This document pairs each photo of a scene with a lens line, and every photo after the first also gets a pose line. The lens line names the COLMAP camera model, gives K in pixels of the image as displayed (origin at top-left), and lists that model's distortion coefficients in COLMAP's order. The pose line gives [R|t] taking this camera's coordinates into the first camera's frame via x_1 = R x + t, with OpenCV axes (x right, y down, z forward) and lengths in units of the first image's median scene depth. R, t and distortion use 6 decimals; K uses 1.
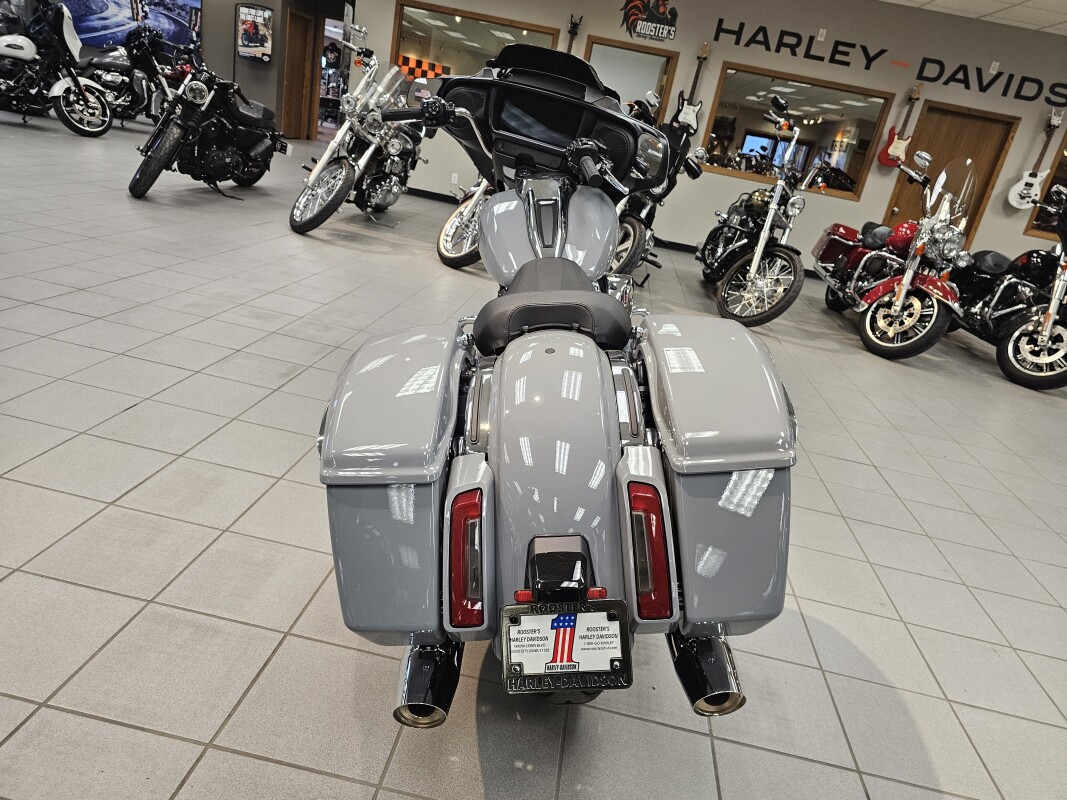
lens RADIAL K [[728.2, 0, 537.1], [0, 728.2, 398.5], [0, 0, 1]] dist [0.041539, -0.042454]
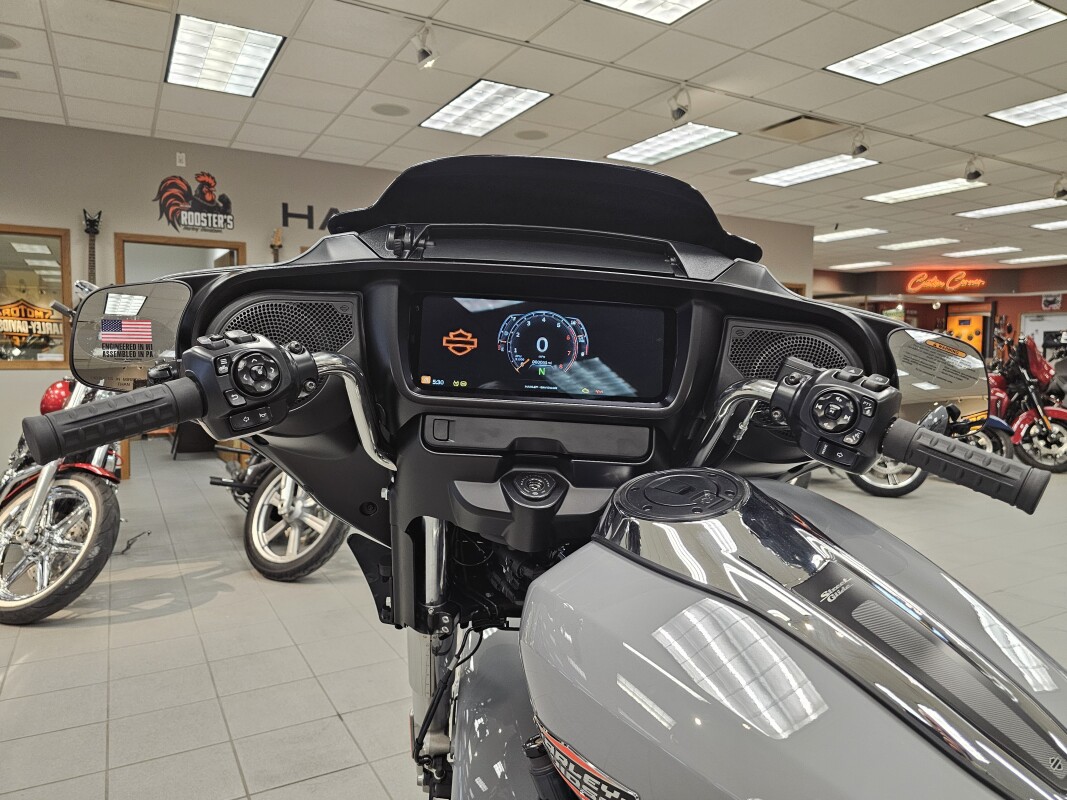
lens RADIAL K [[728.2, 0, 537.1], [0, 728.2, 398.5], [0, 0, 1]] dist [0.041539, -0.042454]
pose [[0.785752, -0.215625, 0.579741, -0.096907], [0.344505, 0.930999, -0.120656, -0.139111], [-0.513721, 0.294529, 0.805818, 0.318149]]
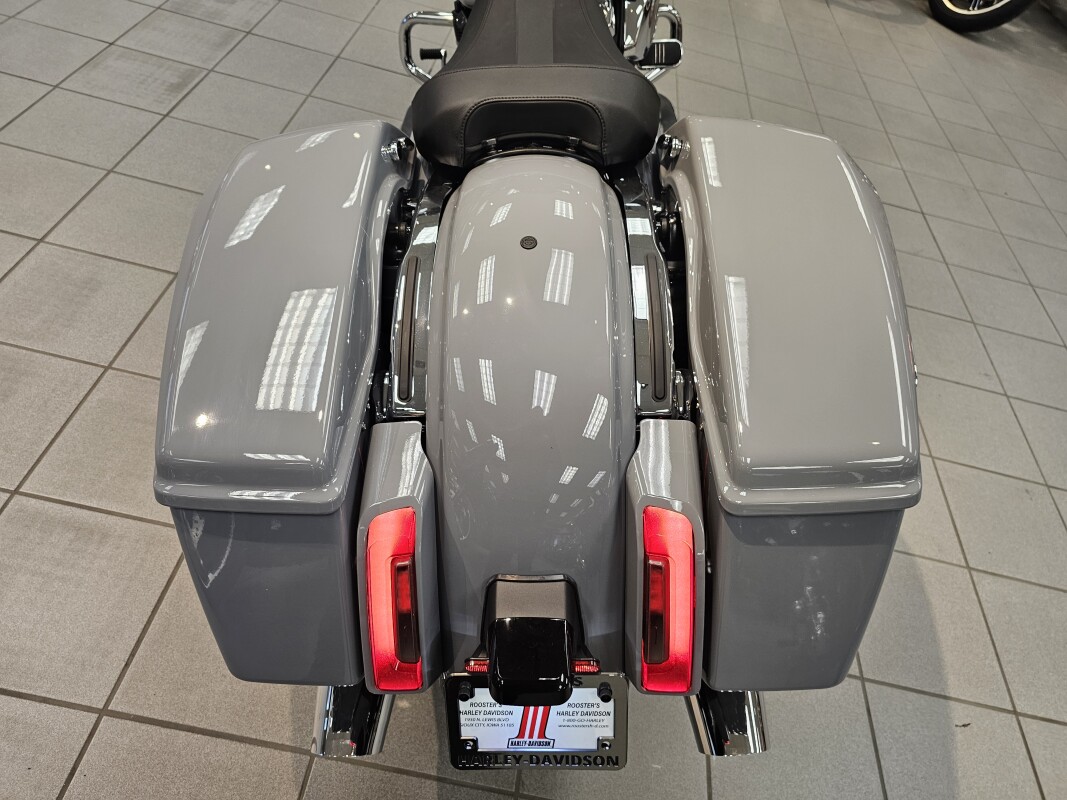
lens RADIAL K [[729.6, 0, 522.0], [0, 729.6, 391.8], [0, 0, 1]] dist [0.030005, -0.031349]
pose [[0.999740, 0.019548, 0.011745, 0.001923], [-0.022753, 0.889707, 0.455964, -0.056888], [-0.001536, -0.456112, 0.889921, 0.103246]]
